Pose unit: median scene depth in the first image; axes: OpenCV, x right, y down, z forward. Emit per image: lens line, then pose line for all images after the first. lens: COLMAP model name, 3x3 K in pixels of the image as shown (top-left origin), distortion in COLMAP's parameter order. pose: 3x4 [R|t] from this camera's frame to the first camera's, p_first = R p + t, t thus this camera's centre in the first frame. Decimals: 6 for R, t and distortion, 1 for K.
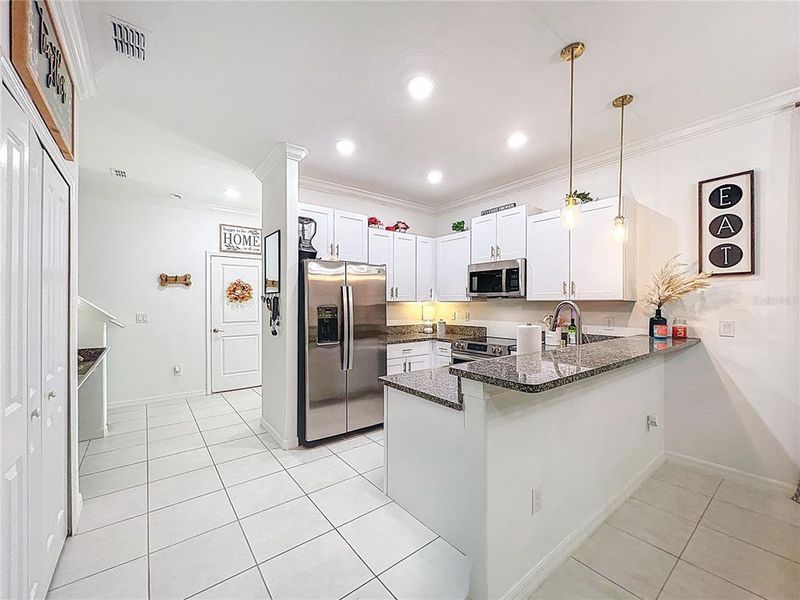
lens RADIAL K [[327.2, 0, 397.6], [0, 327.2, 303.0], [0, 0, 1]] dist [-0.003850, 0.000143]
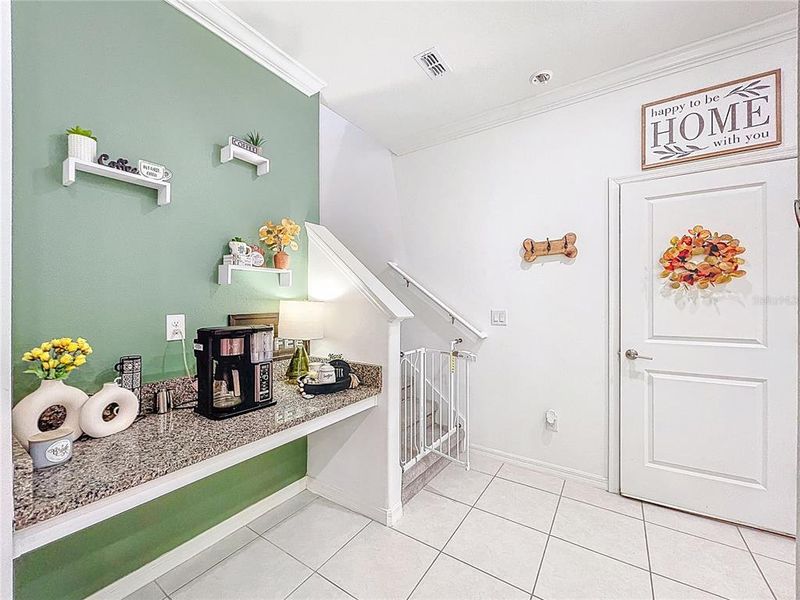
lens RADIAL K [[327.2, 0, 397.6], [0, 327.2, 303.0], [0, 0, 1]] dist [-0.003850, 0.000143]
pose [[0.322242, -0.002853, -0.946653, -0.241915], [0.003320, 0.999993, -0.001883, 0.015999], [0.946652, -0.002536, 0.322249, 0.556163]]
